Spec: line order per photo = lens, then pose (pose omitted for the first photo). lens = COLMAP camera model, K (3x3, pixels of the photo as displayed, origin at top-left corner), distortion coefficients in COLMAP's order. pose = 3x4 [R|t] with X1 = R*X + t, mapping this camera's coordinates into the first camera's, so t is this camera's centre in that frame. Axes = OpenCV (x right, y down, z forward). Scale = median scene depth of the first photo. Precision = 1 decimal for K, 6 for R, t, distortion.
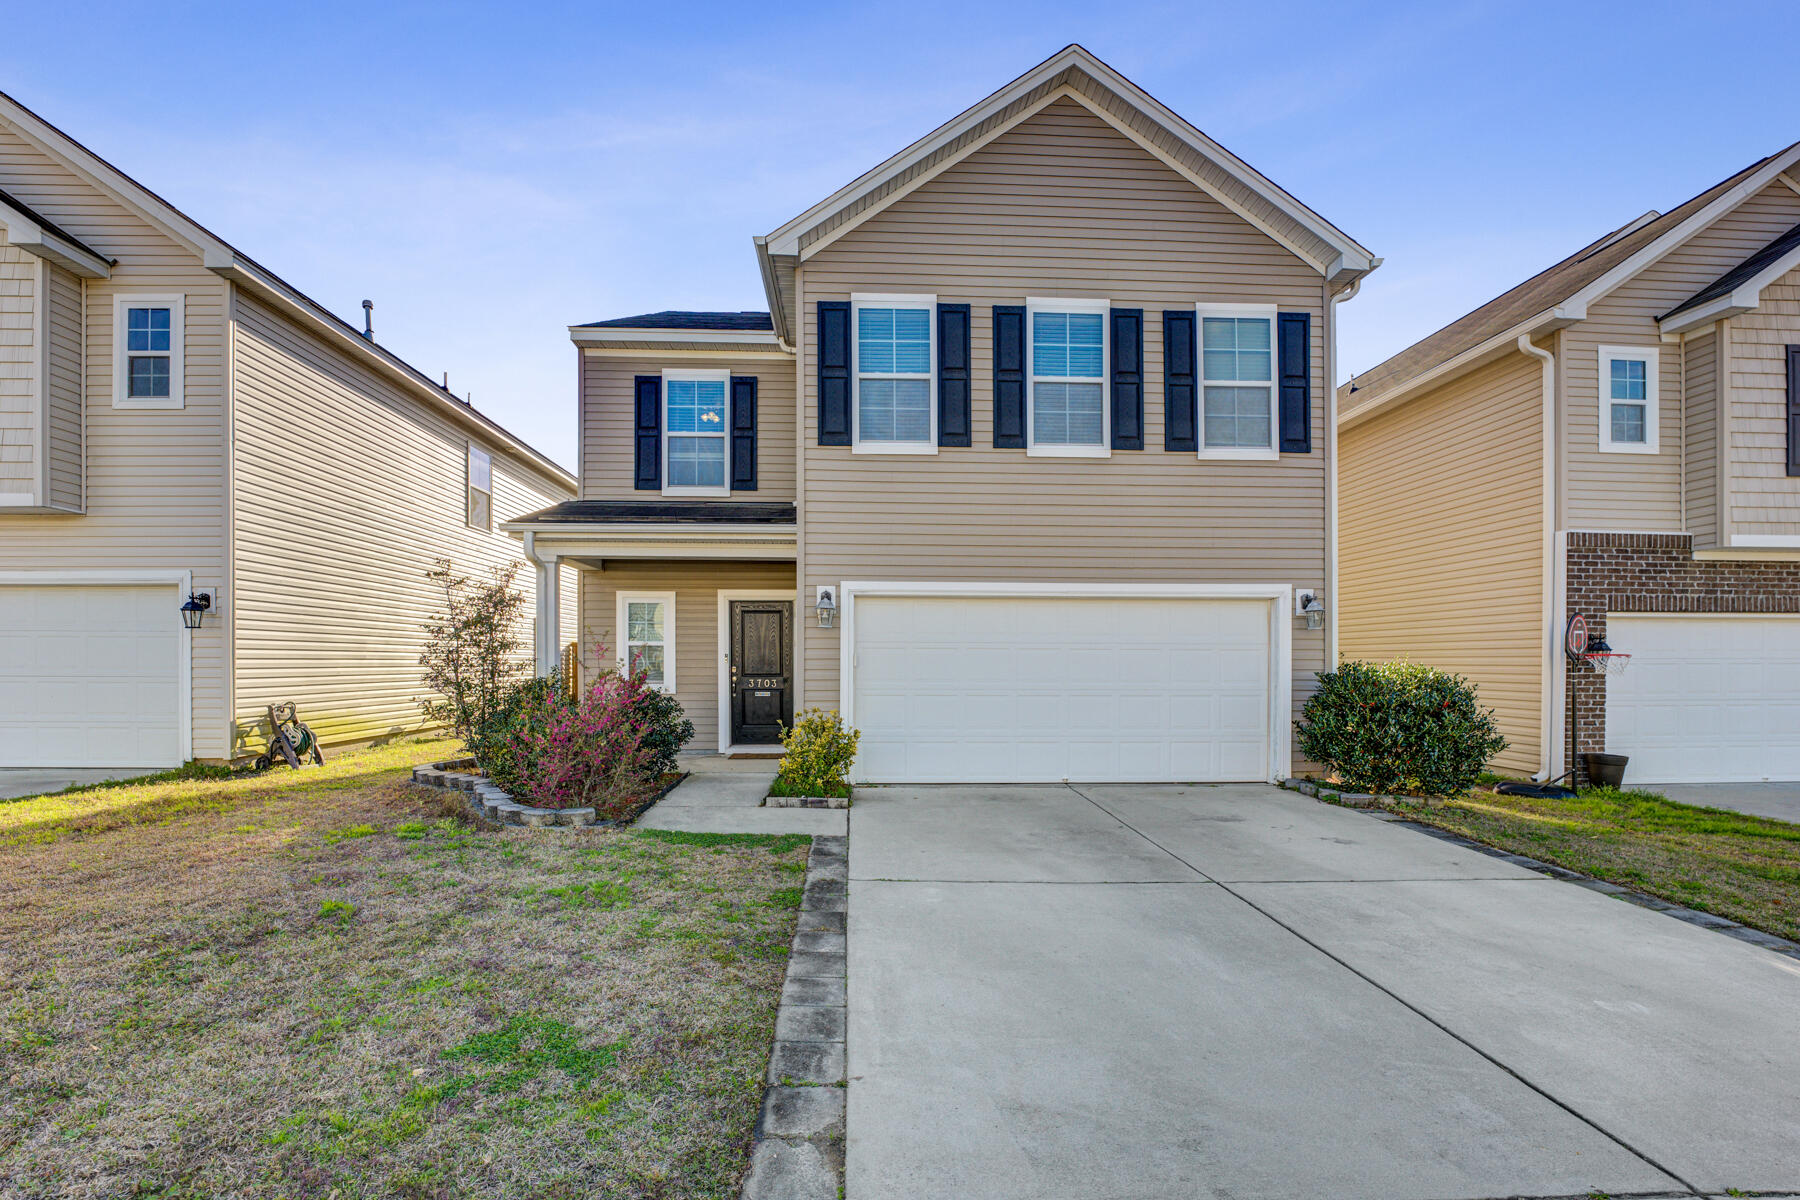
lens RADIAL K [[770.7, 0, 893.3], [0, 770.7, 665.4], [0, 0, 1]] dist [-0.047354, 0.009538]
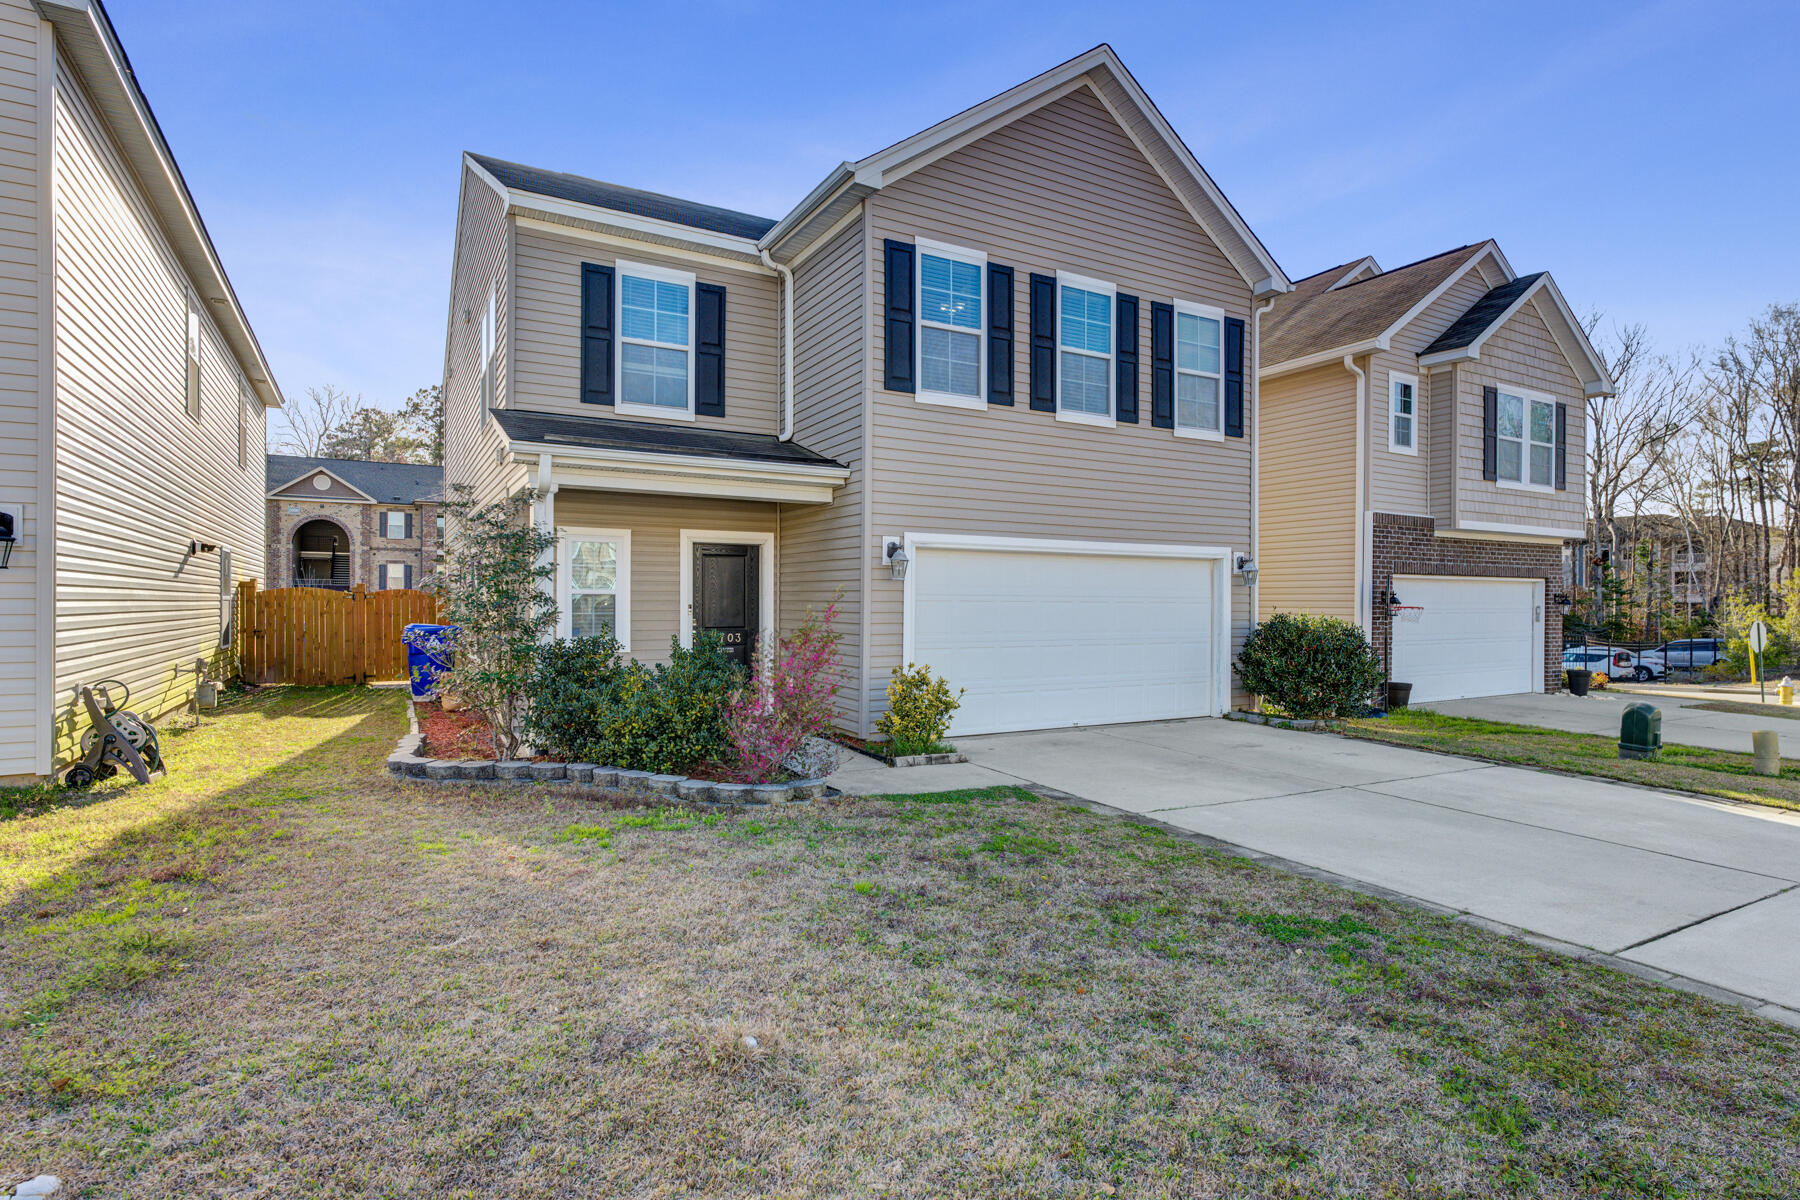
lens RADIAL K [[901.8, 0, 900.0], [0, 901.8, 600.0], [0, 0, 1]] dist [0.001671, -0.021841]
pose [[0.885975, 0.003931, 0.463716, -0.582295], [0.002416, 0.999911, -0.013093, -0.007883], [-0.463726, 0.012721, 0.885887, -0.004187]]
